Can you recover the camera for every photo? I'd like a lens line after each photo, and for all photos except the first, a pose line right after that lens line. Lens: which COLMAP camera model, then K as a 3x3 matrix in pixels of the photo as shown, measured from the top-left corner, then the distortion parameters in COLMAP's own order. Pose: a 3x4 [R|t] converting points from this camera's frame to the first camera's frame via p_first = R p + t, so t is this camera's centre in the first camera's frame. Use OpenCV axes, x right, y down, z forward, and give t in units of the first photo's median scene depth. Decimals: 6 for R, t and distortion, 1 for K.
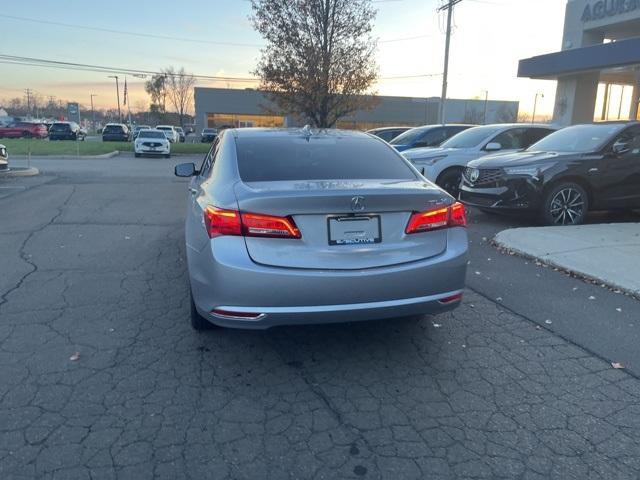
lens RADIAL K [[481.8, 0, 317.5], [0, 481.8, 239.6], [0, 0, 1]] dist [0.077606, -0.097402]
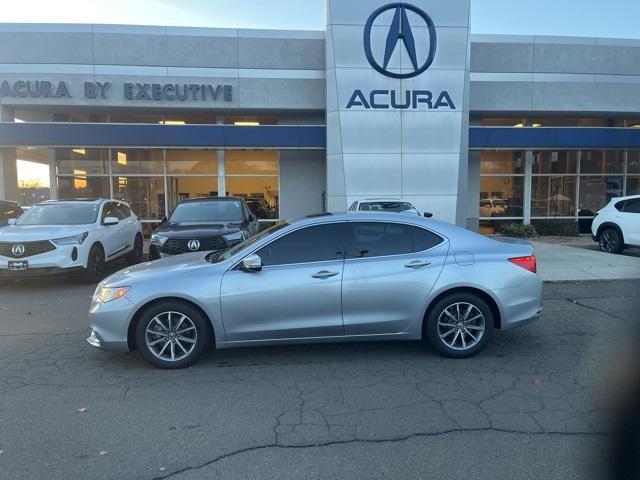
lens RADIAL K [[481.8, 0, 318.4], [0, 481.8, 246.3], [0, 0, 1]] dist [0.077606, -0.097402]
pose [[0.177001, -0.109202, 0.978134, -0.375098], [0.223231, 0.972379, 0.068164, -0.071020], [-0.958561, 0.206284, 0.196489, 0.246295]]
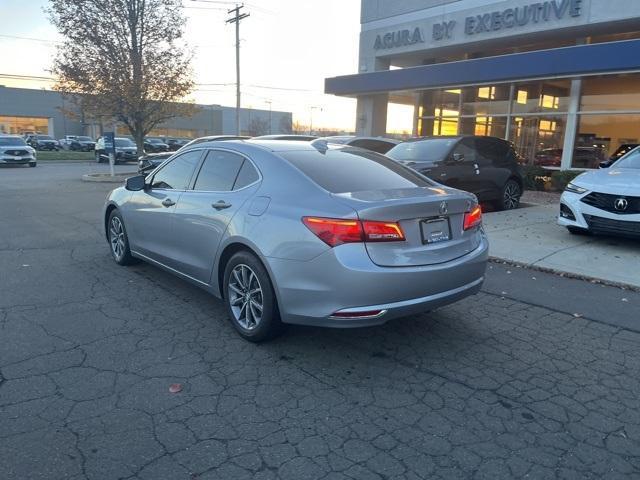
lens RADIAL K [[481.8, 0, 315.9], [0, 481.8, 234.4], [0, 0, 1]] dist [0.077606, -0.097402]
pose [[0.903086, -0.071253, 0.423507, -0.123886], [0.081170, 0.996686, -0.005400, -0.004889], [-0.421718, 0.039253, 0.905877, 0.008134]]
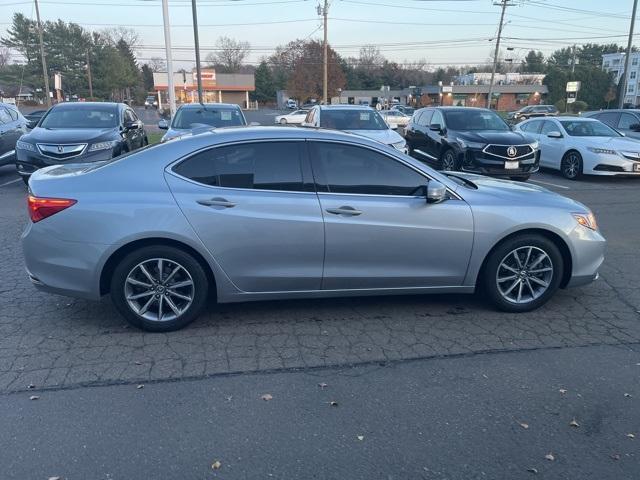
lens RADIAL K [[481.8, 0, 324.5], [0, 481.8, 240.6], [0, 0, 1]] dist [0.077606, -0.097402]
pose [[-0.092915, 0.250613, -0.963618, 0.260860], [-0.217692, 0.939277, 0.265272, -0.083203], [0.971585, 0.234419, -0.032716, 0.335084]]
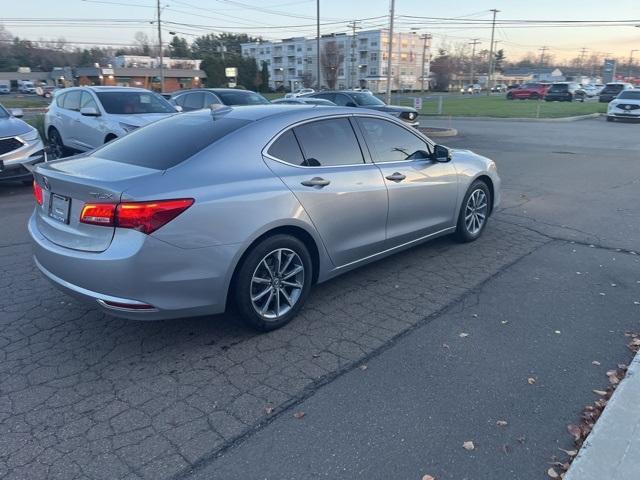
lens RADIAL K [[481.8, 0, 318.9], [0, 481.8, 236.2], [0, 0, 1]] dist [0.077606, -0.097402]
pose [[0.533538, 0.226205, -0.814965, 0.230951], [-0.166796, 0.972789, 0.160814, -0.041240], [0.829166, 0.050132, 0.556750, 0.155647]]
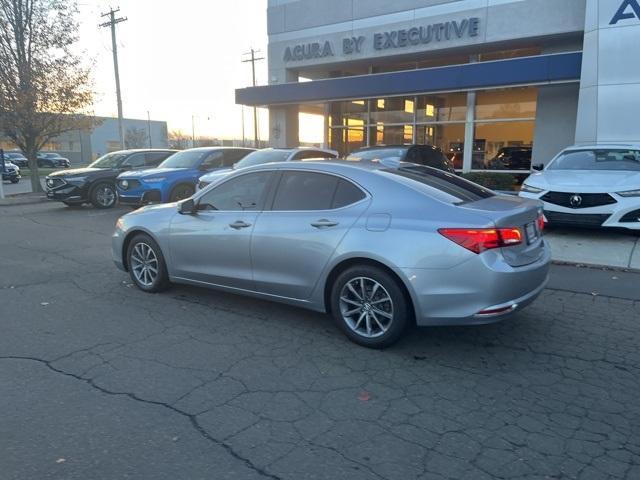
lens RADIAL K [[481.8, 0, 317.9], [0, 481.8, 242.3], [0, 0, 1]] dist [0.077606, -0.097402]
pose [[0.762179, -0.136010, 0.632917, -0.227703], [0.155509, 0.987520, 0.024944, -0.021603], [-0.628411, 0.079412, 0.773818, 0.054229]]
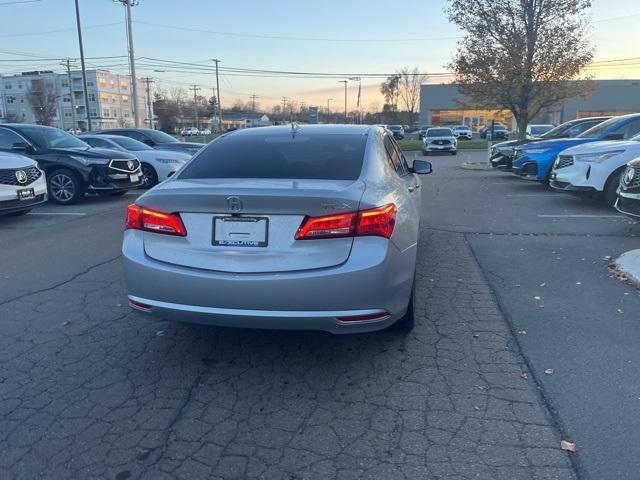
lens RADIAL K [[481.8, 0, 318.1], [0, 481.8, 232.3], [0, 0, 1]] dist [0.077606, -0.097402]
pose [[0.895702, 0.065688, -0.439776, 0.113174], [-0.069369, 0.997561, 0.007716, -0.006546], [0.439210, 0.023595, 0.898074, 0.037532]]
